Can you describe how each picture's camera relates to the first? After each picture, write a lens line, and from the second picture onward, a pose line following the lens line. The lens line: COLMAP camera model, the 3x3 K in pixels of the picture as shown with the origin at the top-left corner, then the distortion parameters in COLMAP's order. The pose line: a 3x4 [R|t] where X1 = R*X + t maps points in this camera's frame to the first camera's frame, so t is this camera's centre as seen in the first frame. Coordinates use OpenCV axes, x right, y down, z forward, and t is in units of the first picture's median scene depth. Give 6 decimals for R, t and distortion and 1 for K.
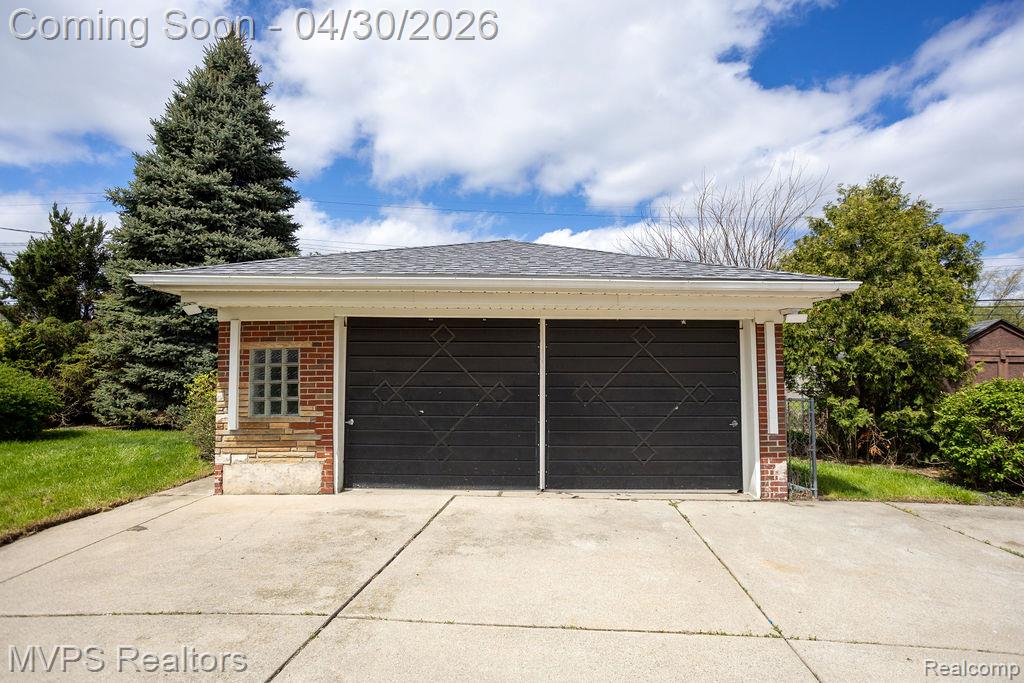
lens RADIAL K [[495.9, 0, 512.0], [0, 495.9, 341.5], [0, 0, 1]] dist [-0.061773, 0.045962]
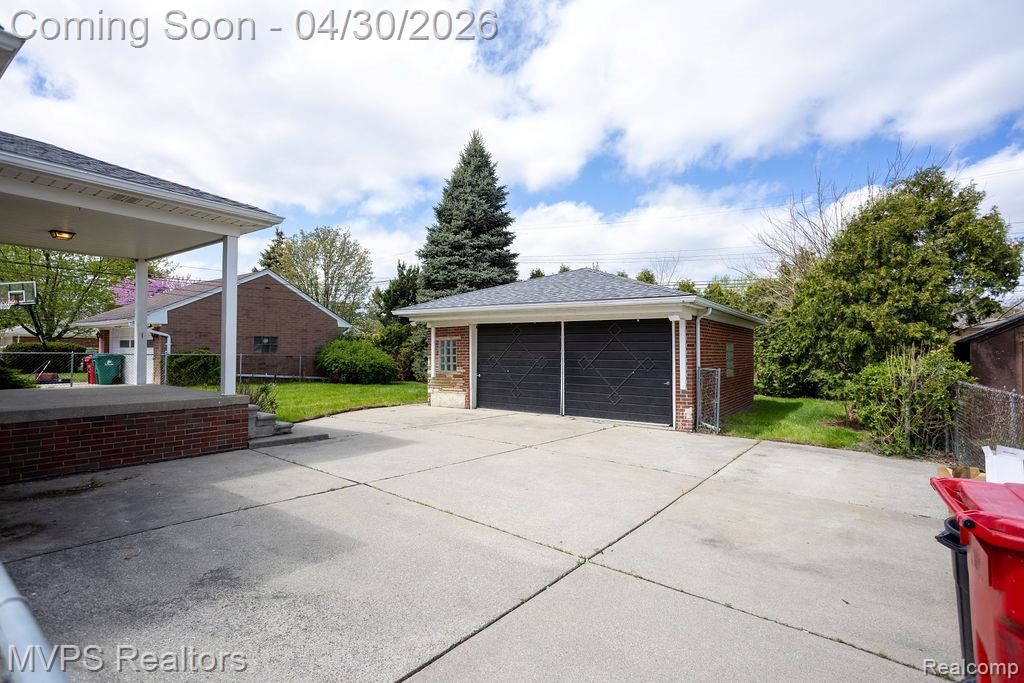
lens RADIAL K [[495.9, 0, 512.0], [0, 495.9, 341.5], [0, 0, 1]] dist [-0.061773, 0.045962]
pose [[0.821811, -0.011468, -0.569645, 0.525366], [0.030852, 0.999226, 0.024394, -0.012124], [0.568925, -0.037622, 0.821529, -0.329279]]
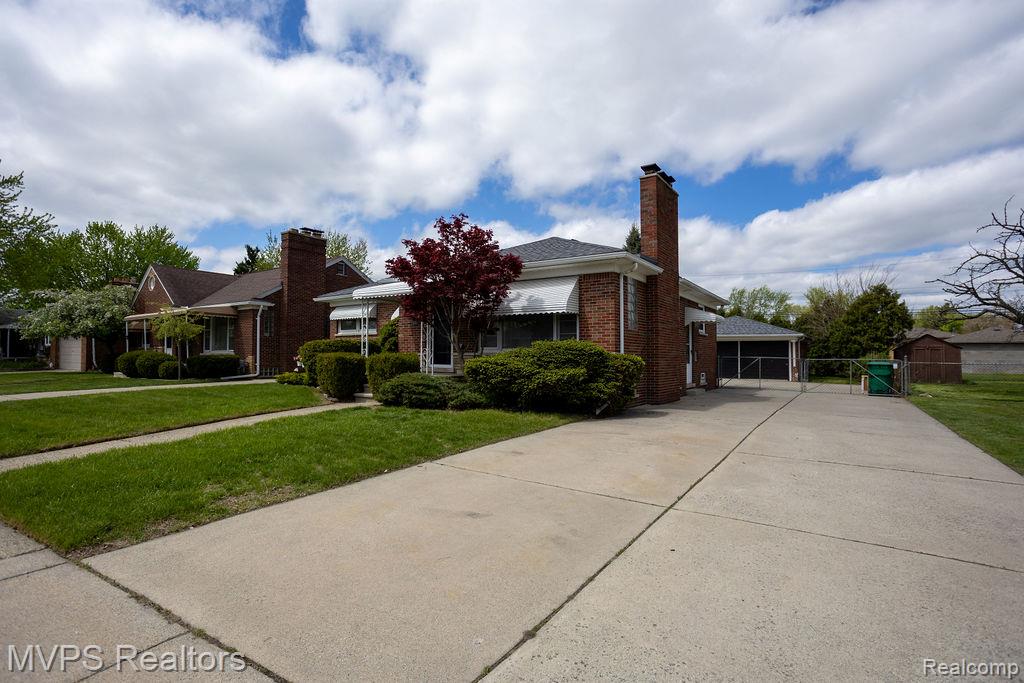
lens RADIAL K [[495.9, 0, 512.0], [0, 495.9, 341.5], [0, 0, 1]] dist [-0.061773, 0.045962]
pose [[0.821036, -0.021067, -0.570488, 0.512804], [0.036890, 0.999188, 0.016193, -0.108220], [0.569683, -0.034340, 0.821146, -2.170570]]
